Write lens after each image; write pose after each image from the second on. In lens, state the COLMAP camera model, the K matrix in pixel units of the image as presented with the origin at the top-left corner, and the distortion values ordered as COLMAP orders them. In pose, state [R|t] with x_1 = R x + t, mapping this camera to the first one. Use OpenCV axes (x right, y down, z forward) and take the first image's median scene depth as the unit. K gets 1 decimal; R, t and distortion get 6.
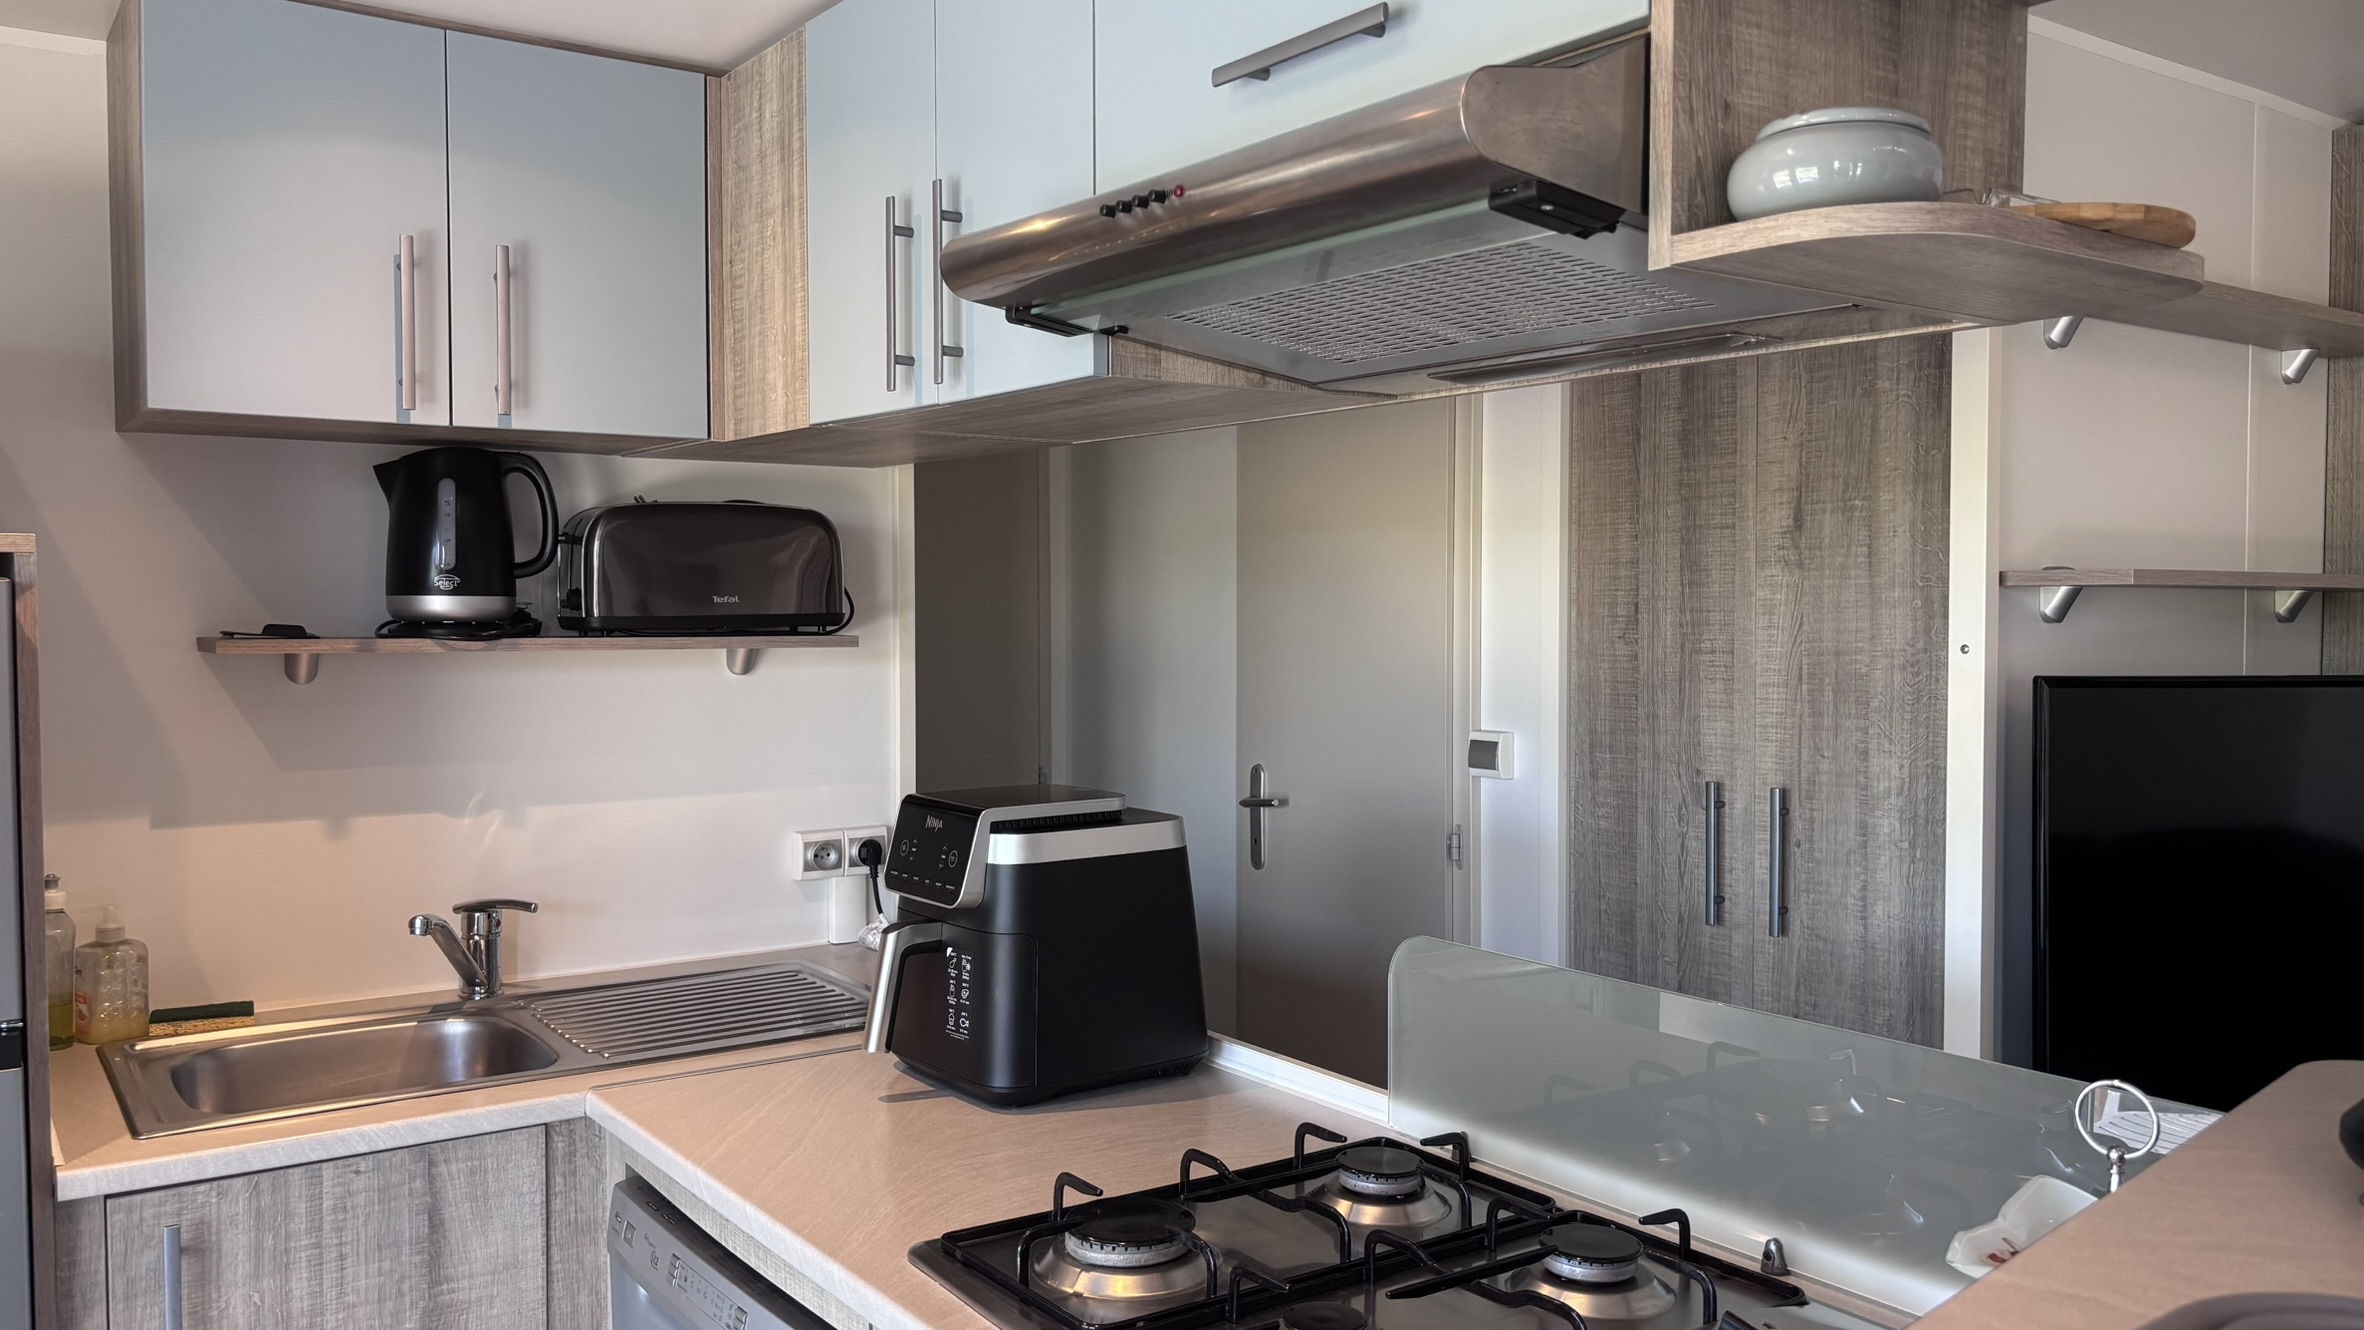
lens RADIAL K [[1799.2, 0, 1172.3], [0, 1799.2, 659.6], [0, 0, 1]] dist [0.023613, -0.006762]
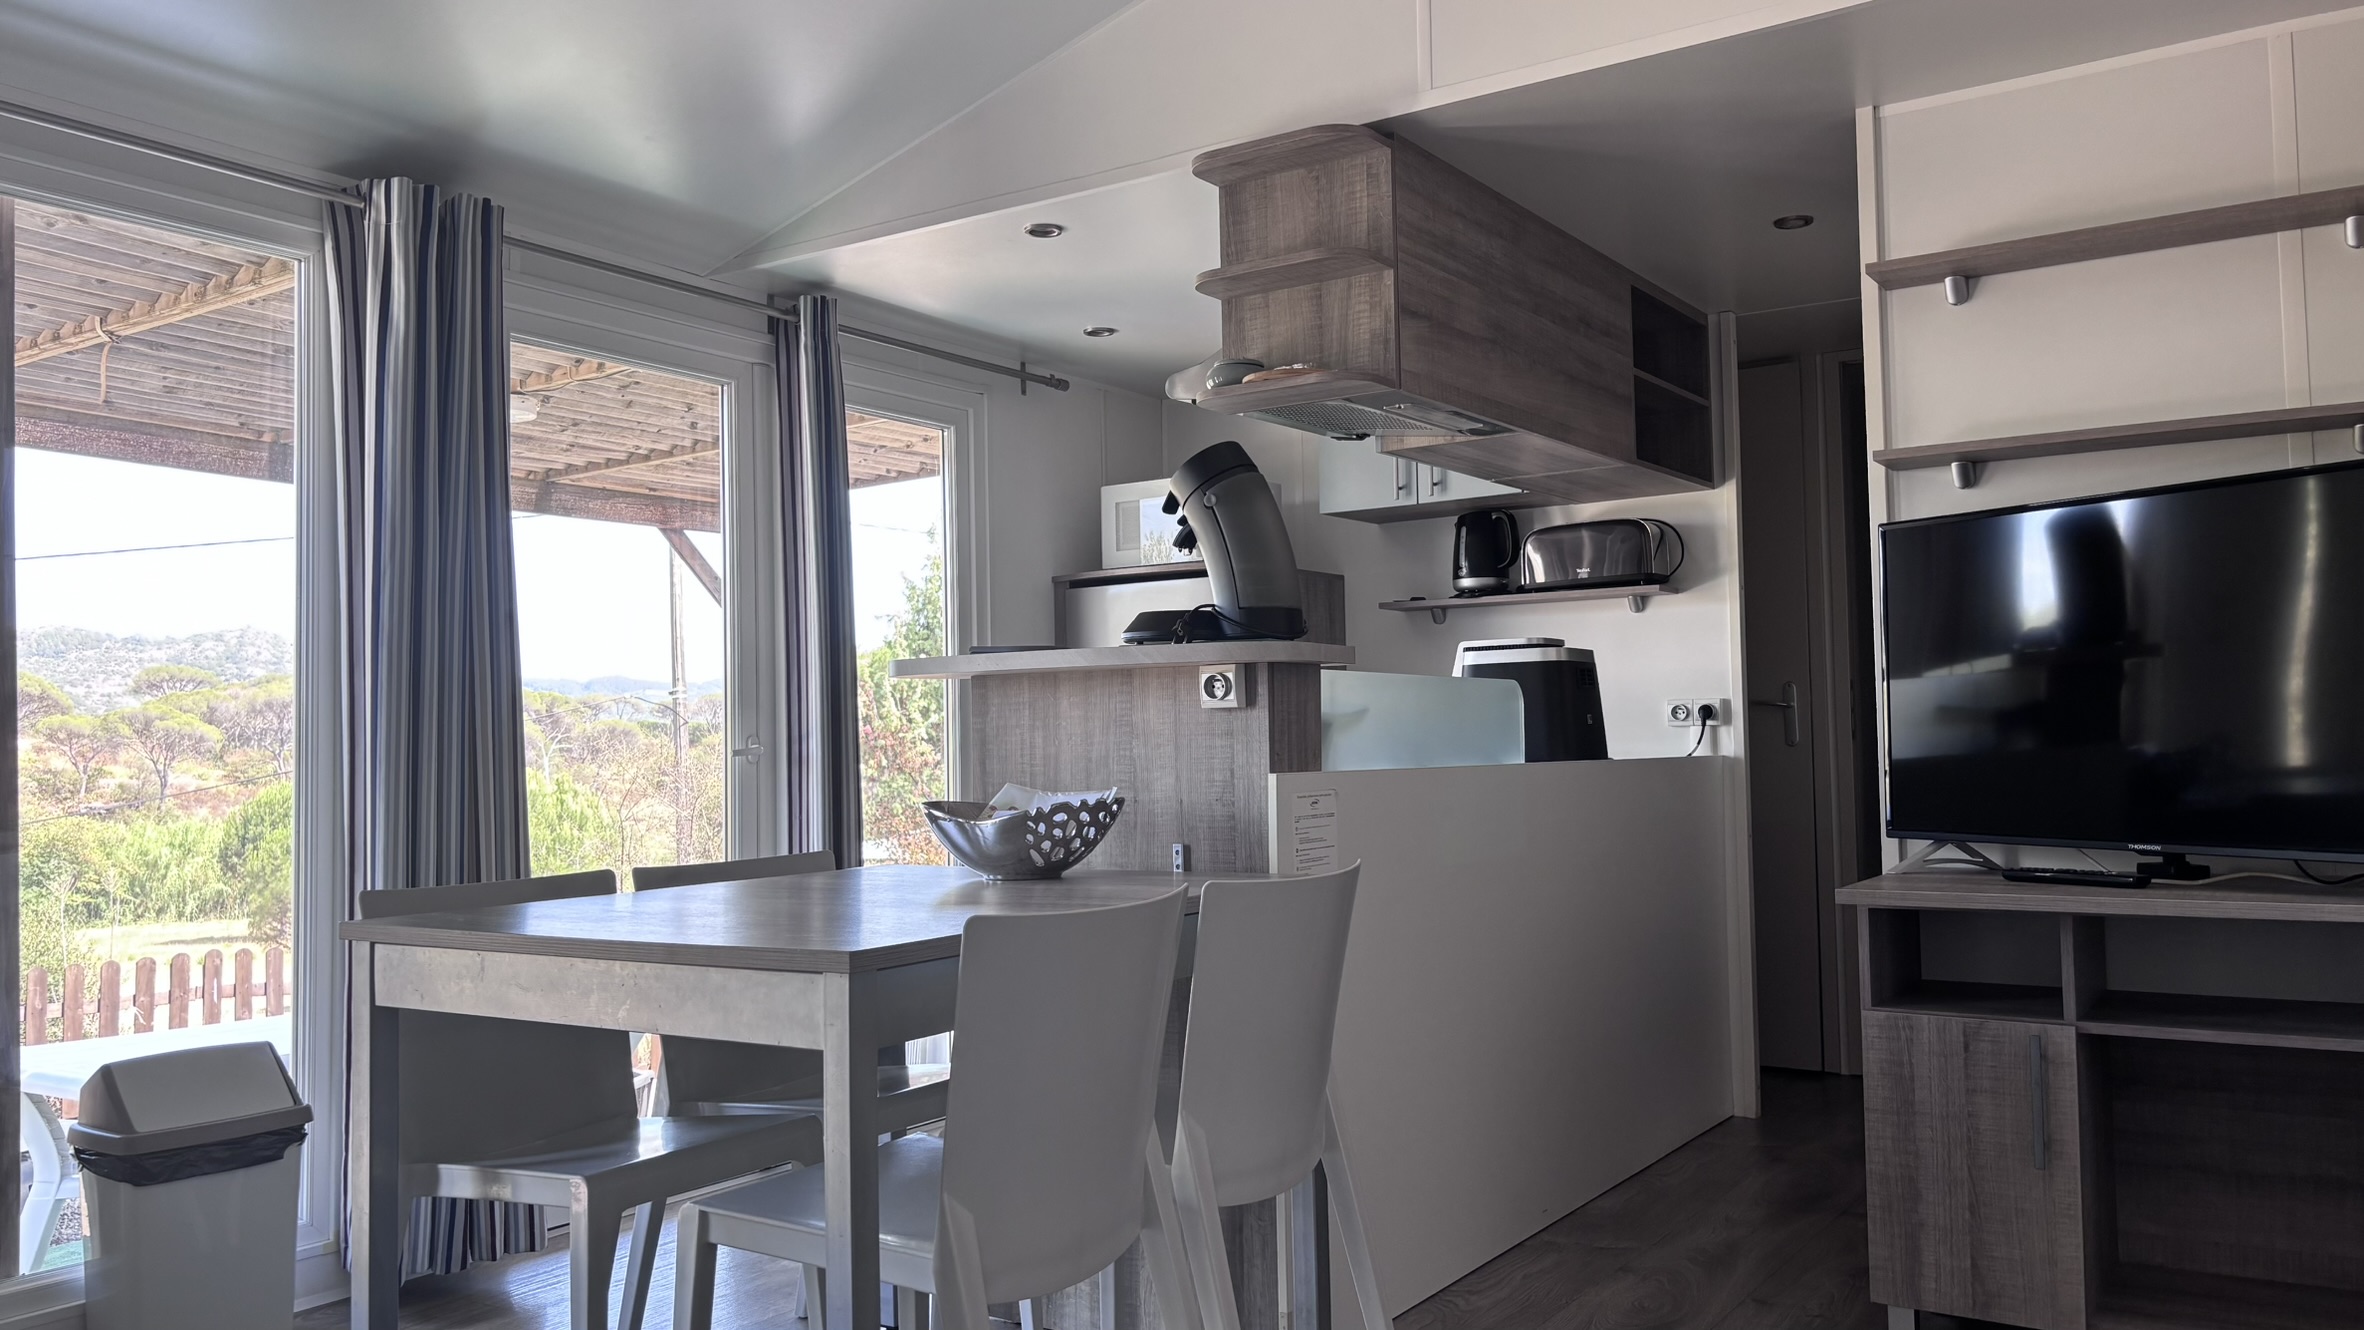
lens RADIAL K [[1799.1, 0, 1182.0], [0, 1799.1, 665.0], [0, 0, 1]] dist [0.054067, -0.036592]
pose [[0.364549, -0.049498, -0.929868, 1.583622], [-0.009501, 0.998337, -0.056867, 0.207866], [0.931136, 0.029565, 0.363472, -0.122707]]
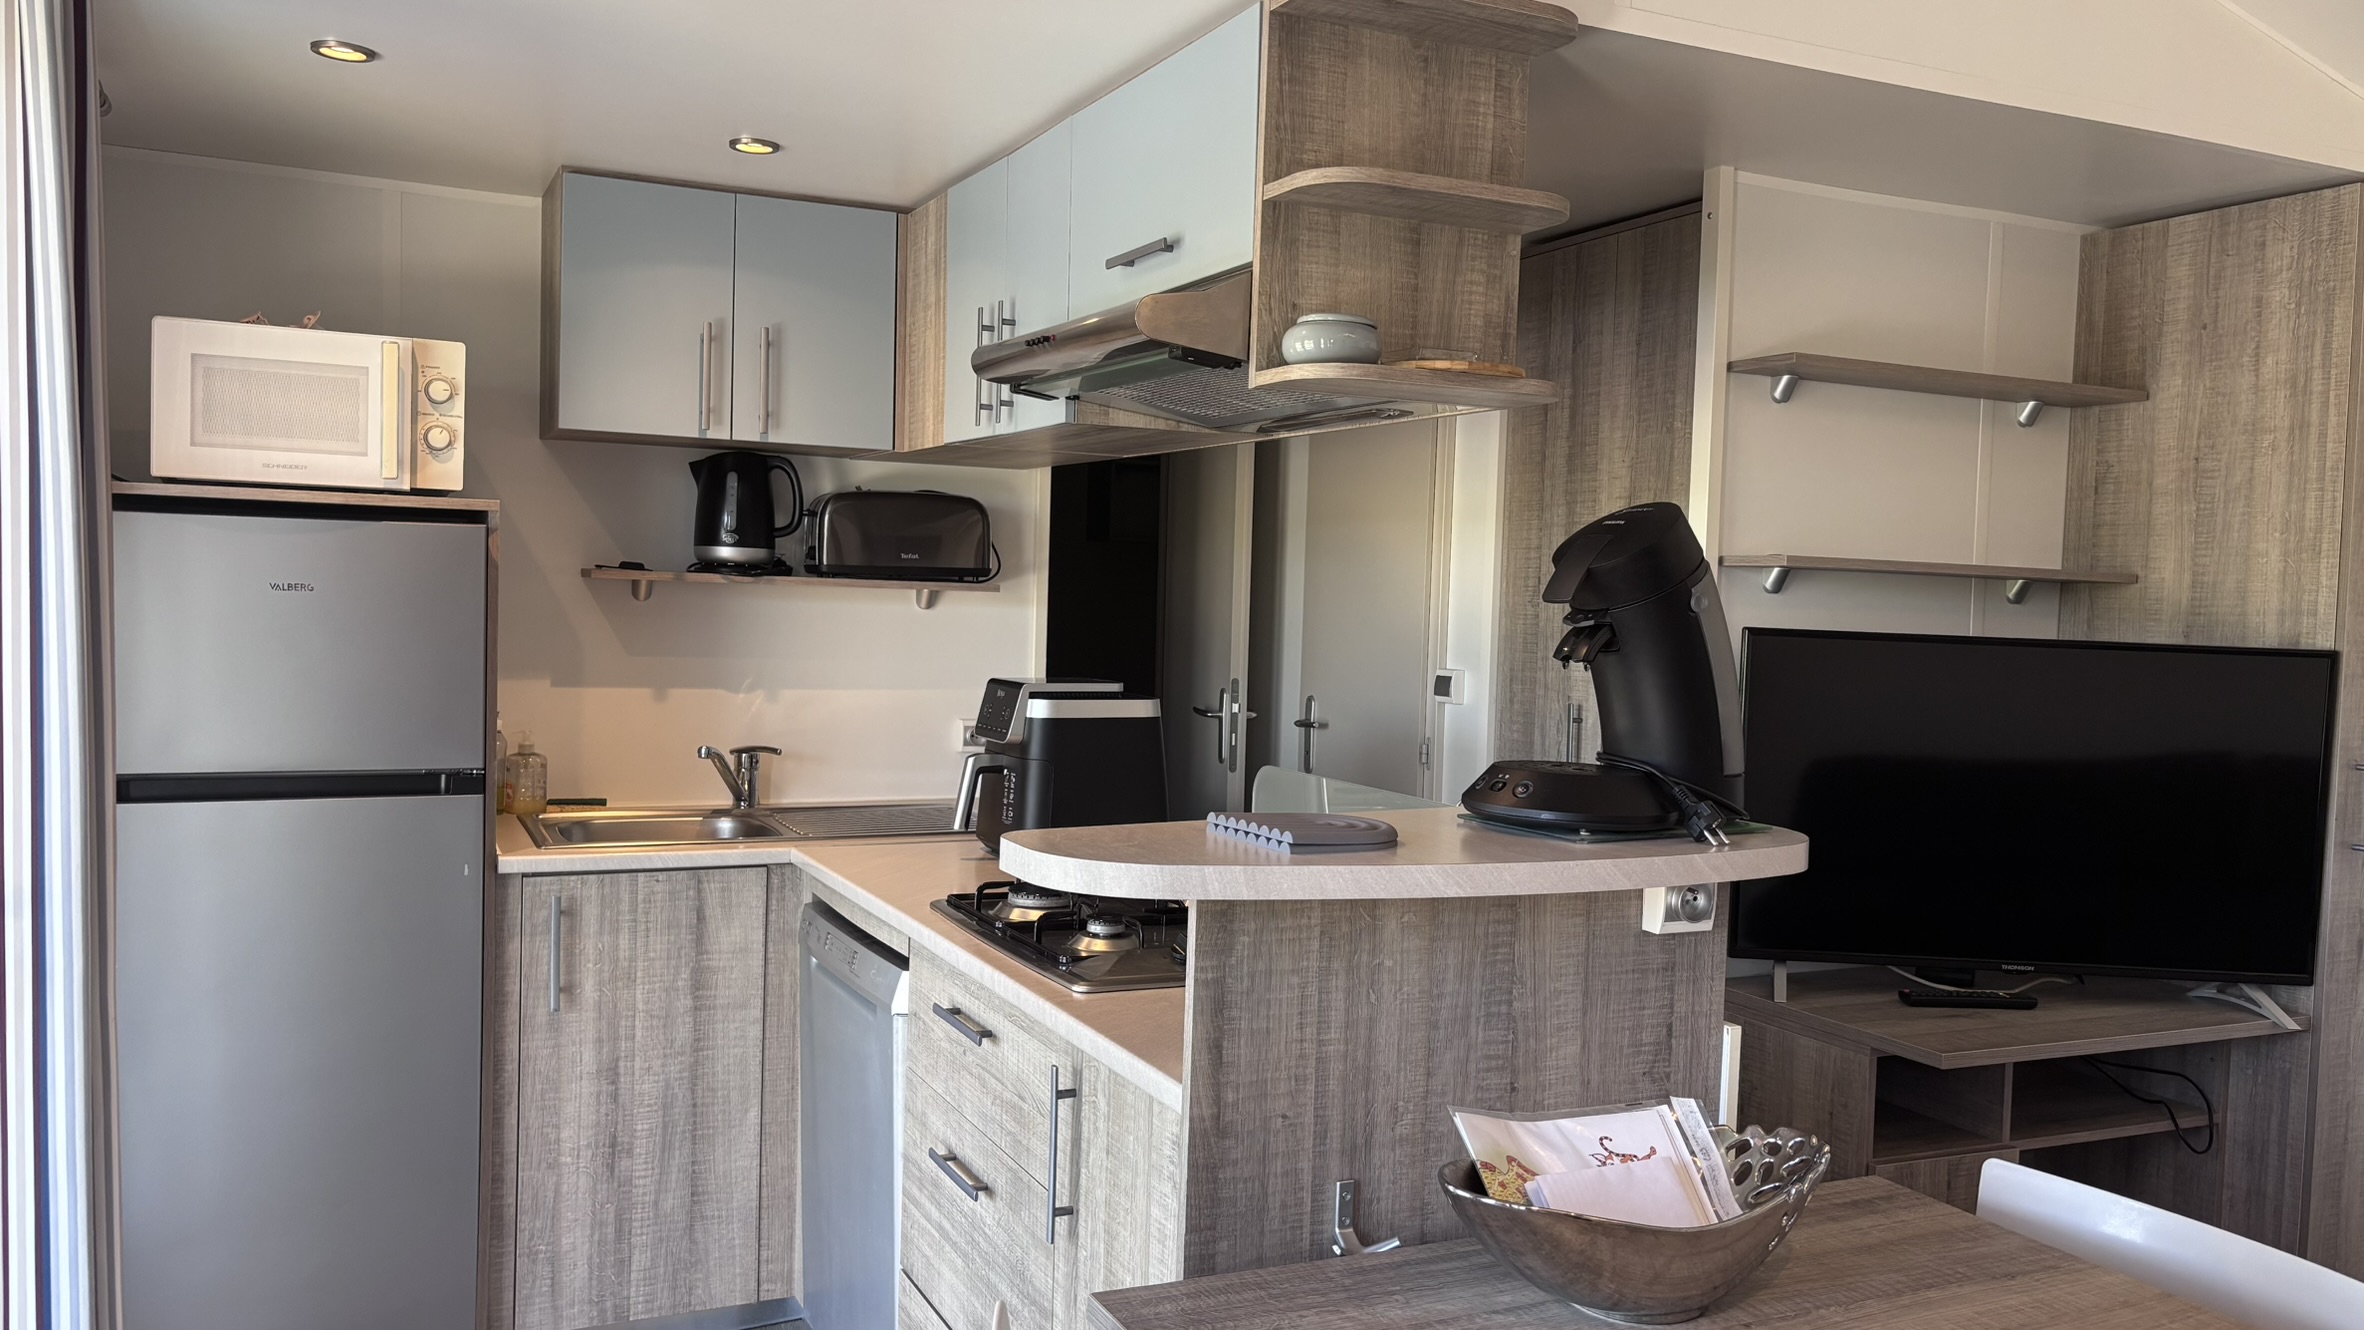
lens RADIAL K [[1784.8, 0, 1176.1], [0, 1784.8, 665.2], [0, 0, 1]] dist [0.095615, -0.234765]
pose [[0.983629, 0.038305, -0.176089, 0.268055], [-0.037051, 0.999259, 0.010408, 0.038207], [0.176357, -0.003713, 0.984319, -0.484316]]
